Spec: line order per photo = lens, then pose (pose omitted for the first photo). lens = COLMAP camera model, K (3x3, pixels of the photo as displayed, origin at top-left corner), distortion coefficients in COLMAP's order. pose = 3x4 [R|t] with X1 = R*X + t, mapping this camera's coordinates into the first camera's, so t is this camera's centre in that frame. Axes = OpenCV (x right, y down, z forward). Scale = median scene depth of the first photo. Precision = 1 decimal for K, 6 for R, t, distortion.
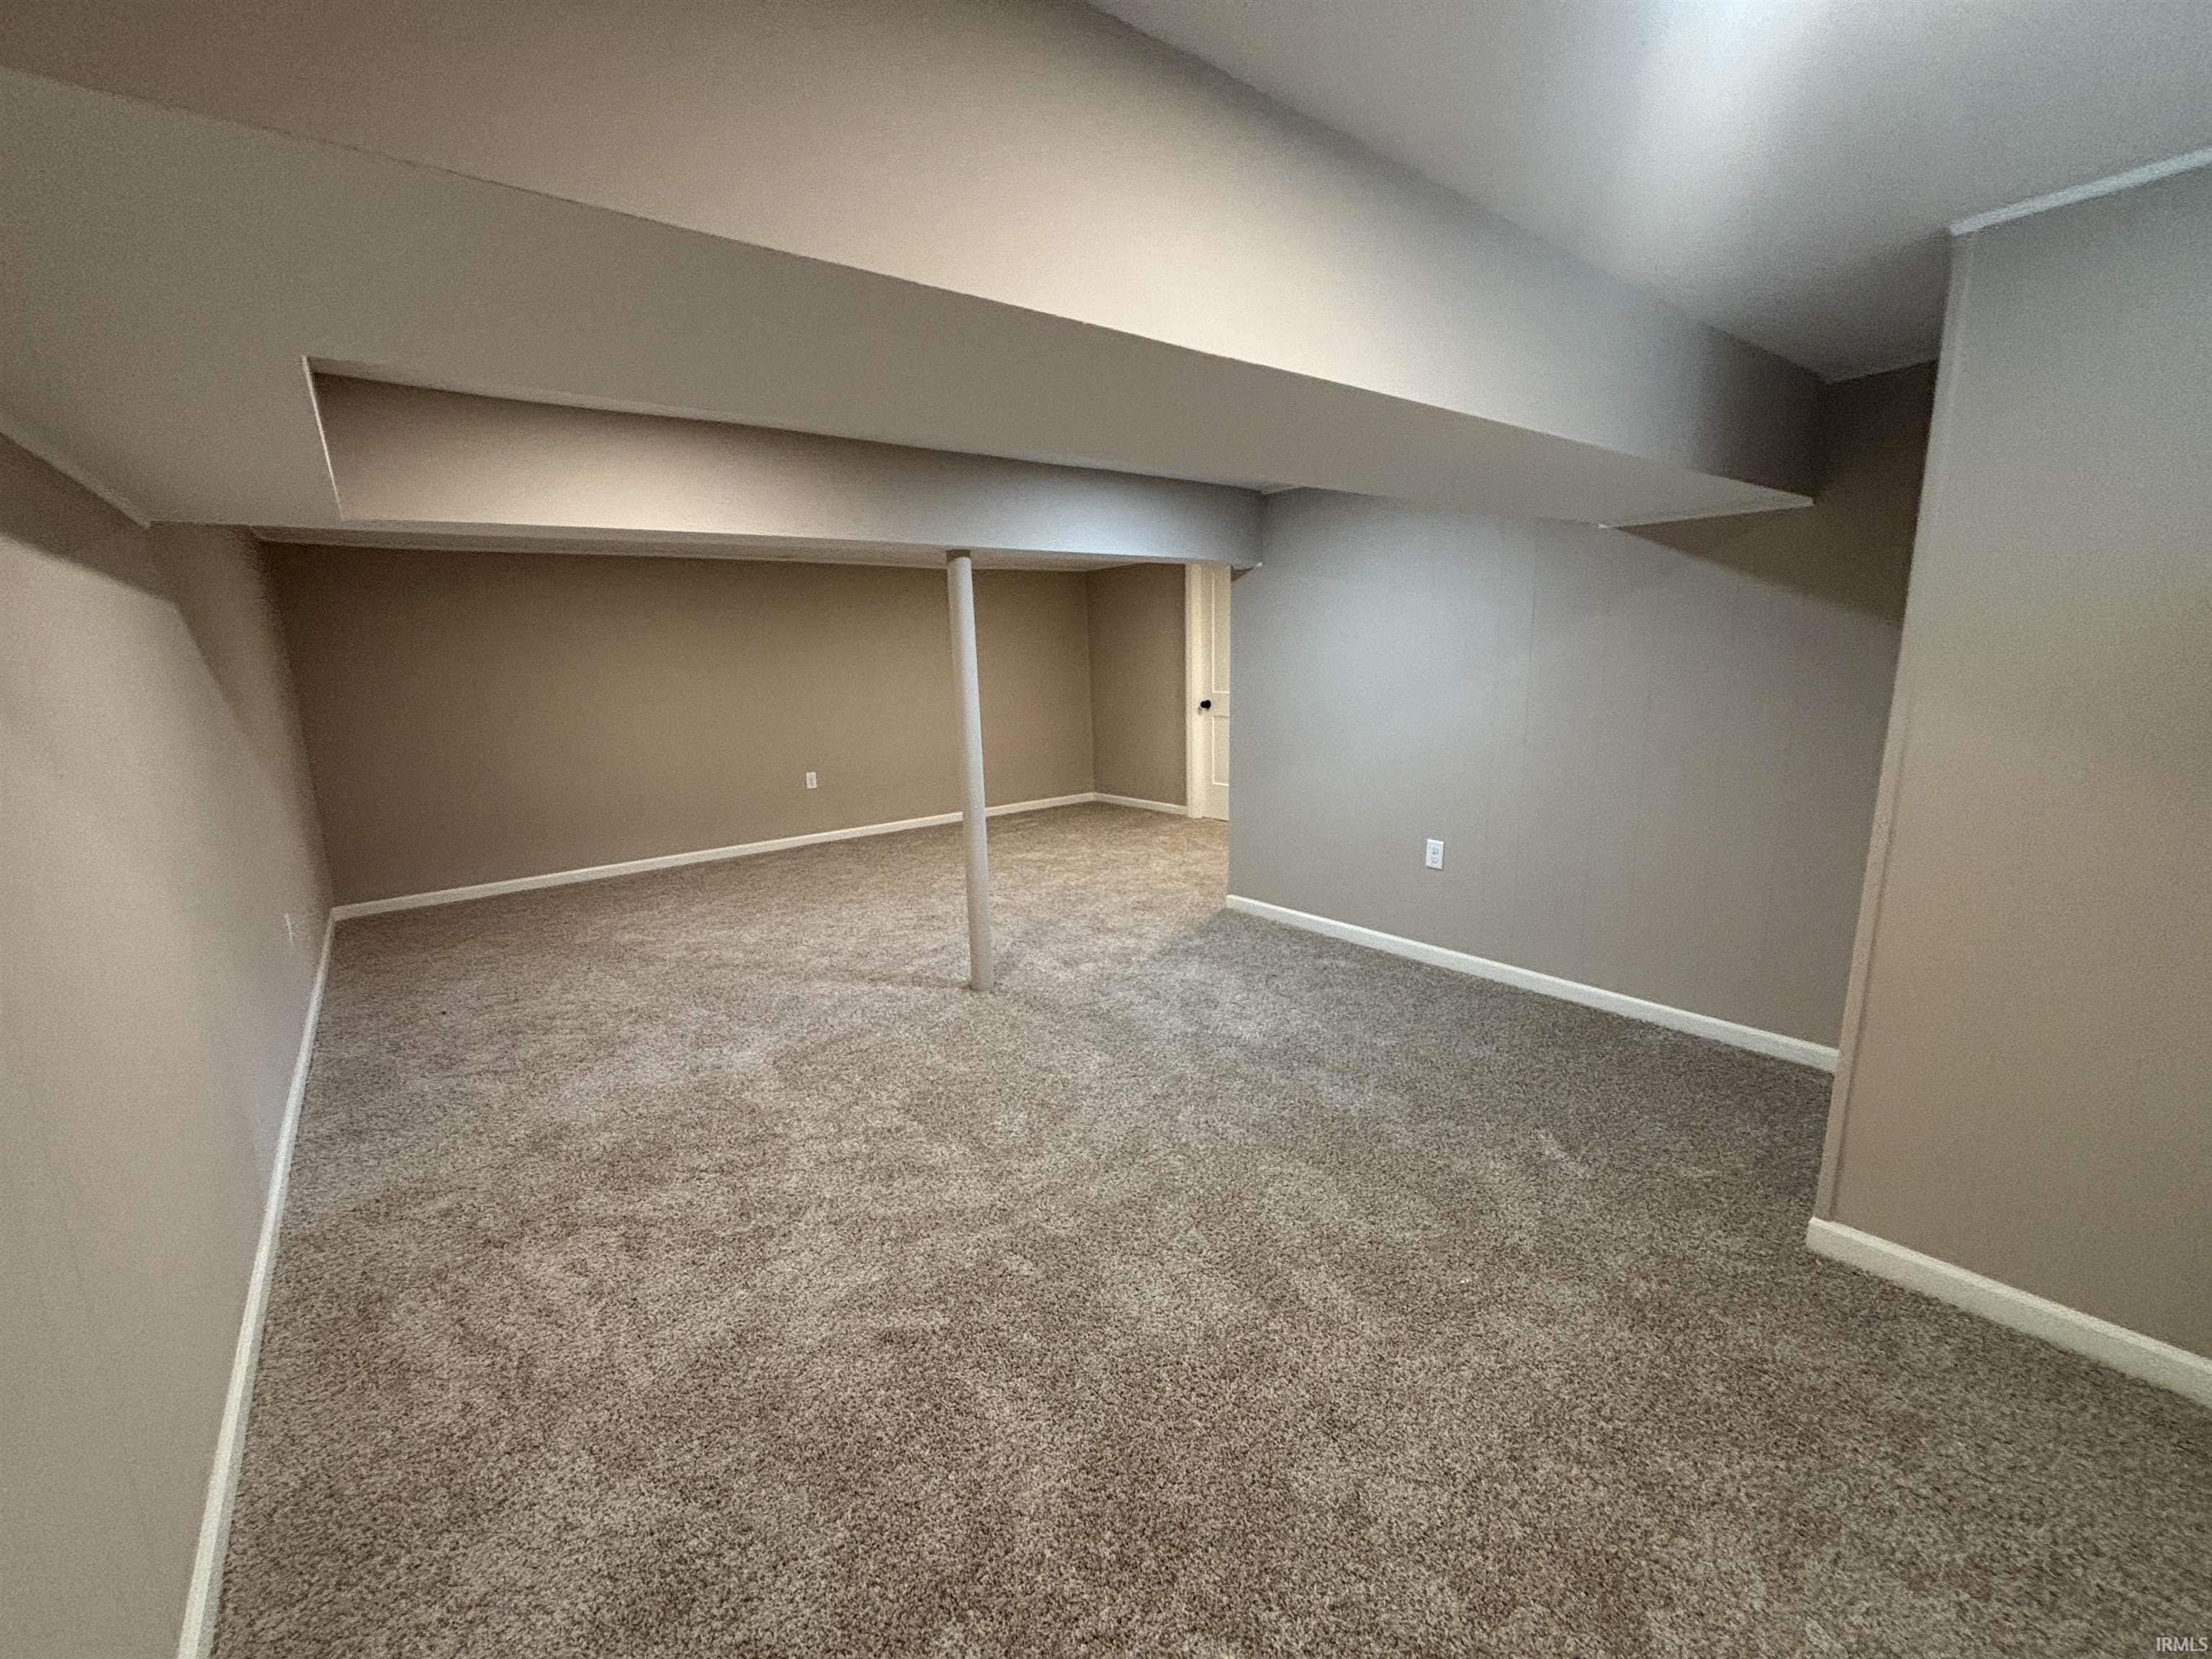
lens RADIAL K [[892.2, 0, 1102.5], [0, 892.2, 828.6], [0, 0, 1]] dist [0.001183, 0.001224]
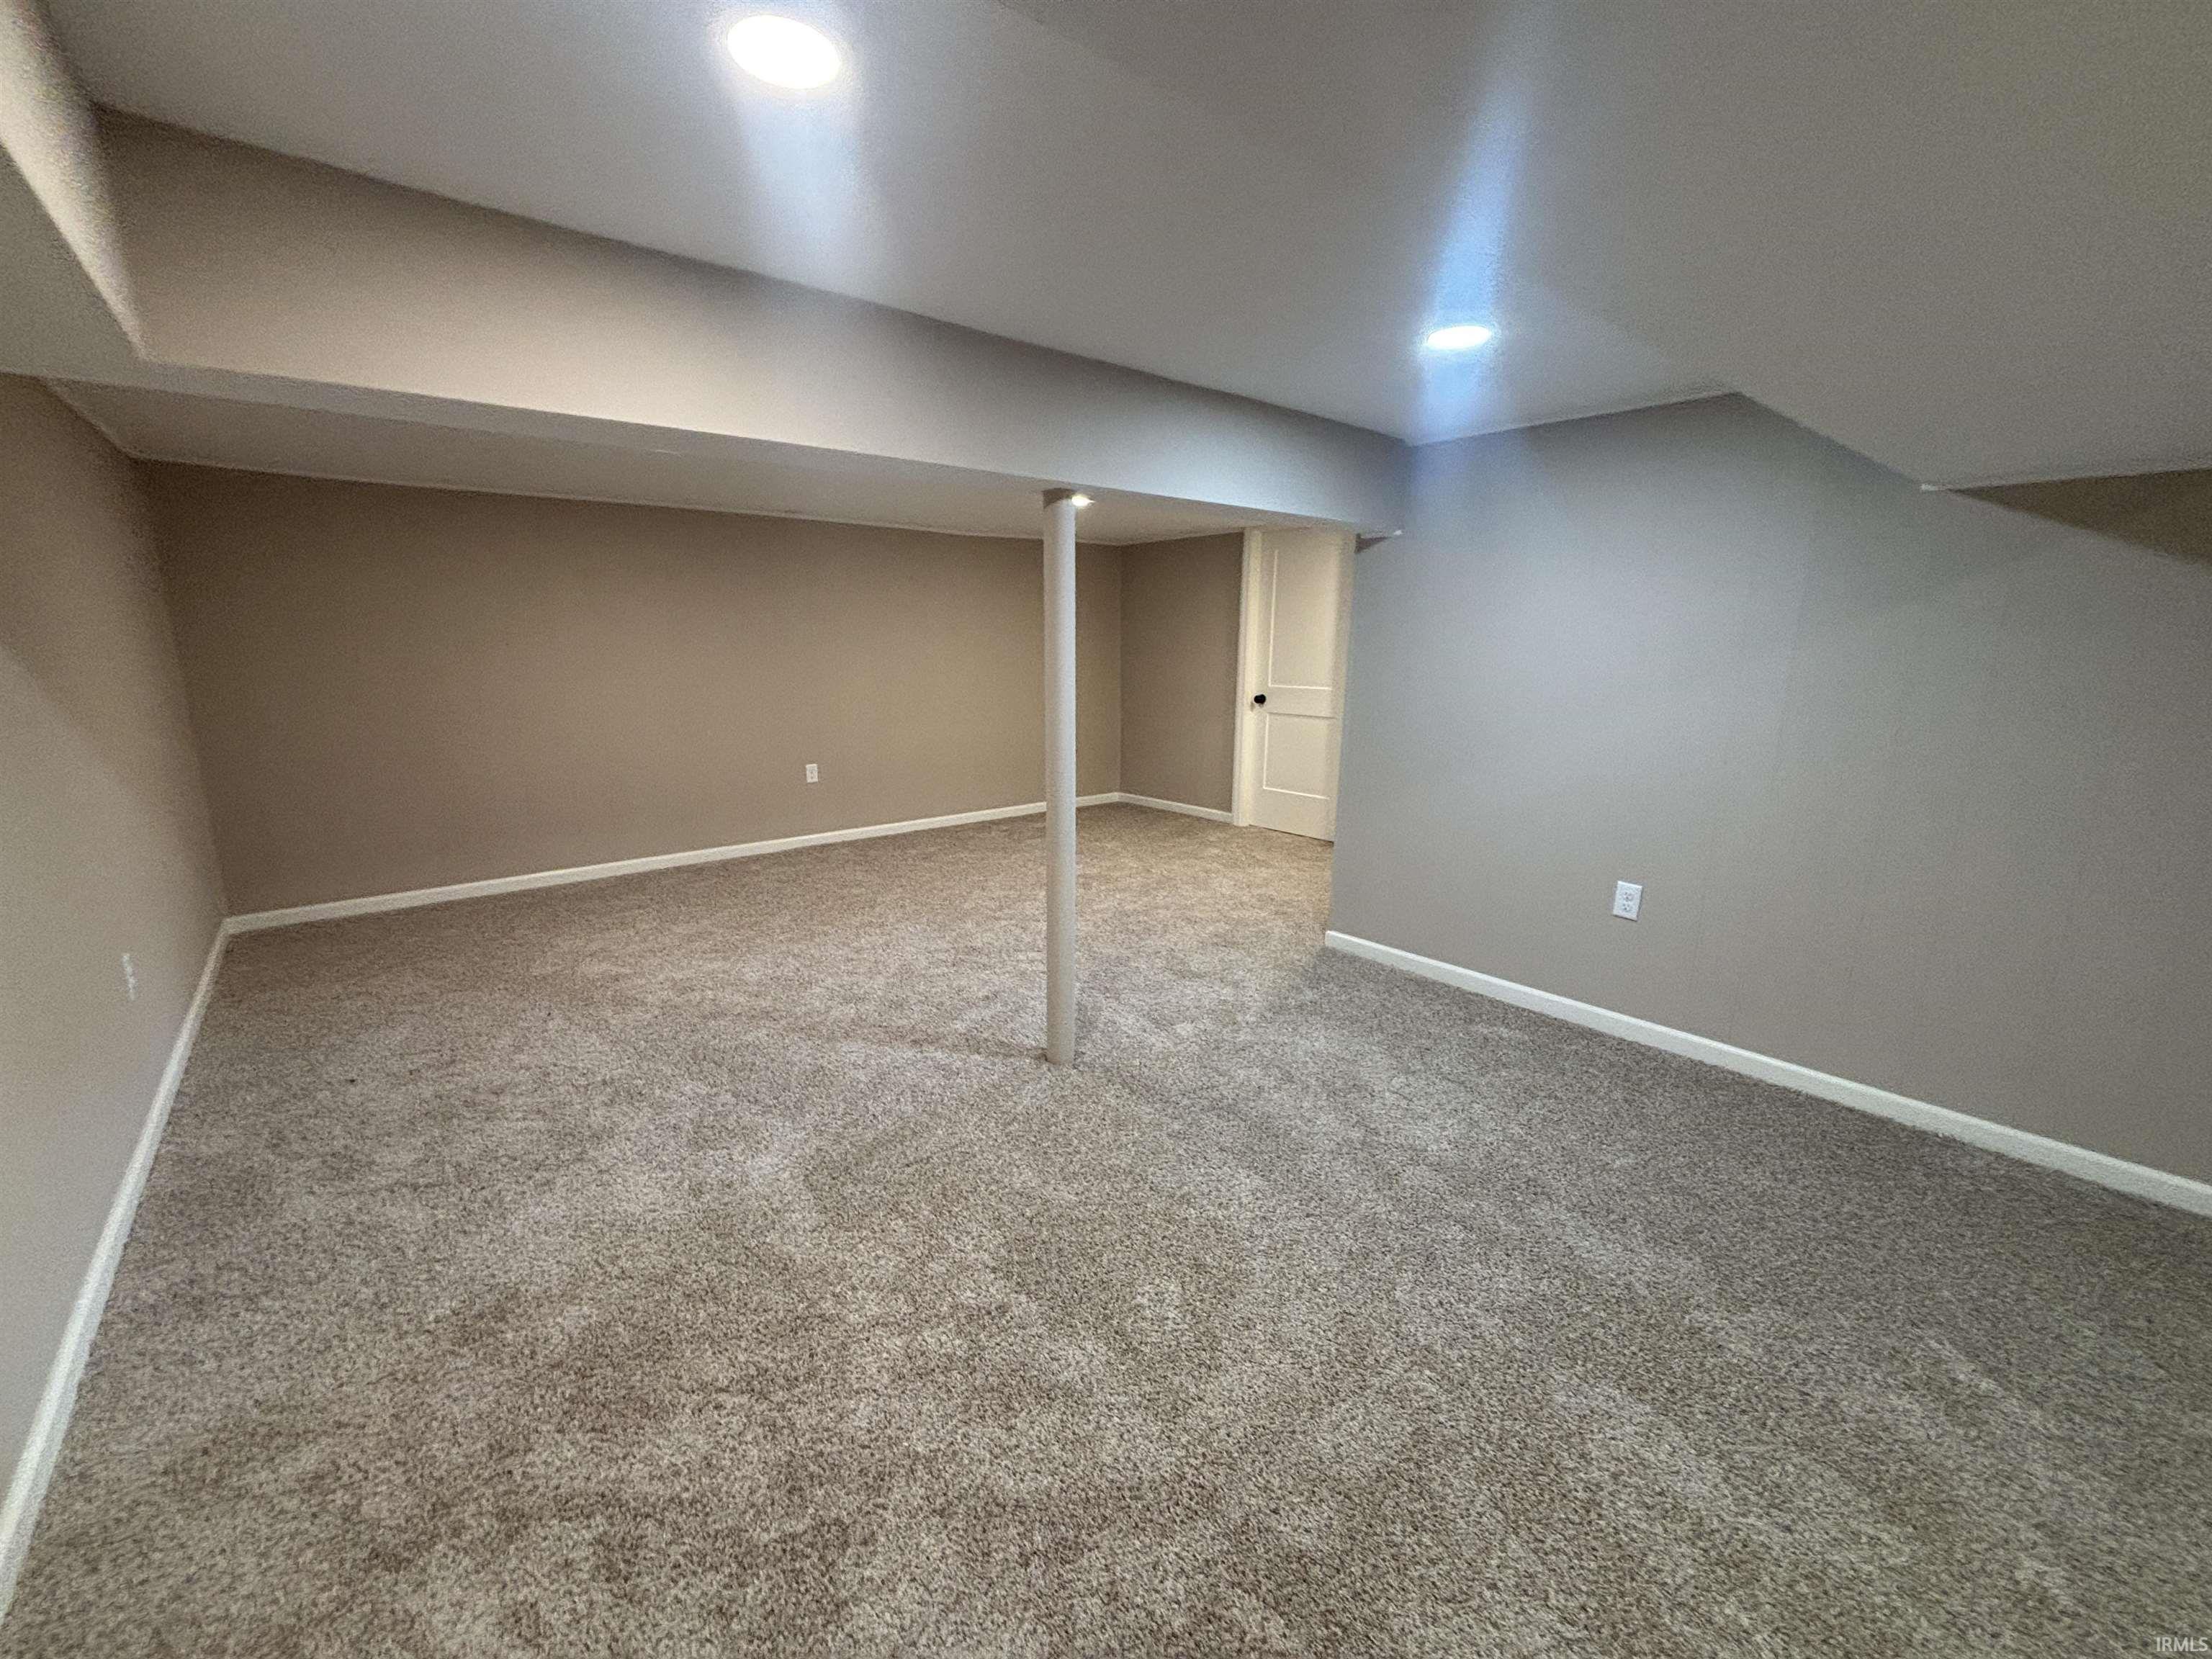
lens RADIAL K [[892.2, 0, 1099.2], [0, 892.2, 830.3], [0, 0, 1]] dist [0.001183, 0.001224]
pose [[0.999091, 0.027357, 0.032696, -0.150682], [-0.027846, 0.999506, 0.014591, -0.038316], [-0.032281, -0.015488, 0.999359, 0.251222]]
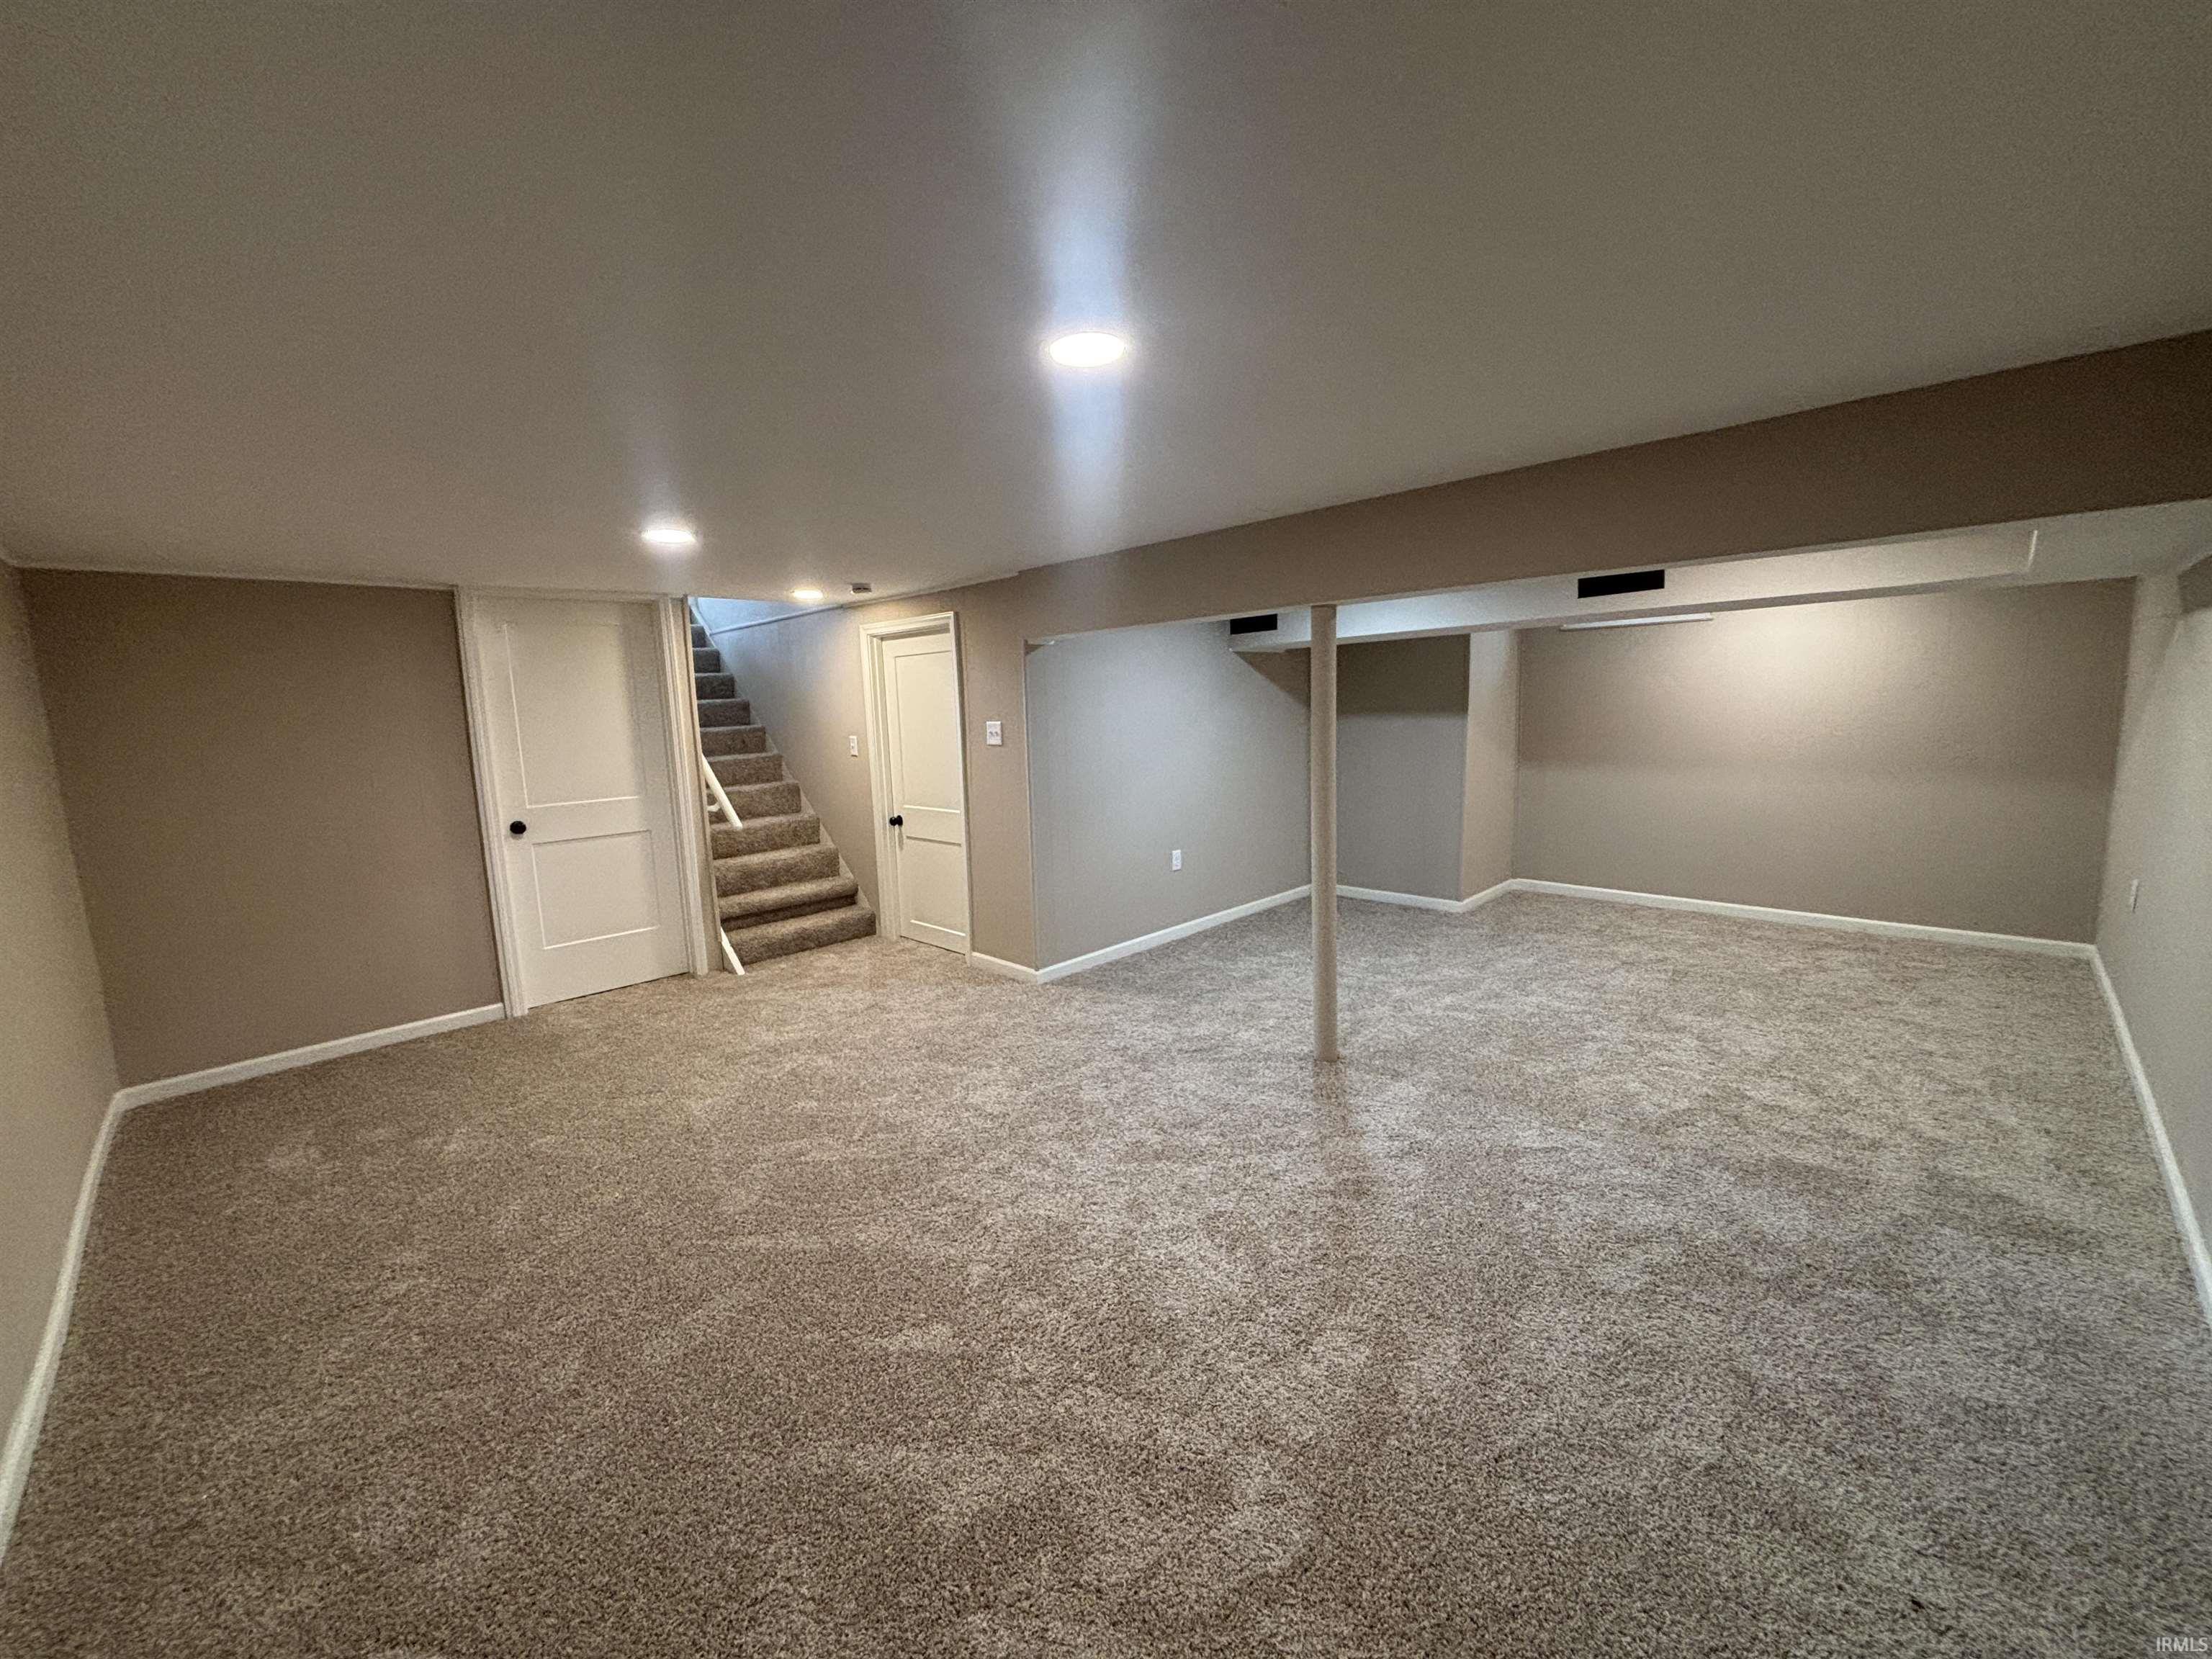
lens RADIAL K [[892.2, 0, 1096.5], [0, 892.2, 821.7], [0, 0, 1]] dist [0.001183, 0.001224]
pose [[-0.108059, -0.107617, 0.988302, -1.185499], [0.230018, 0.964442, 0.130169, -0.286879], [-0.967168, 0.241394, -0.079463, 1.427368]]
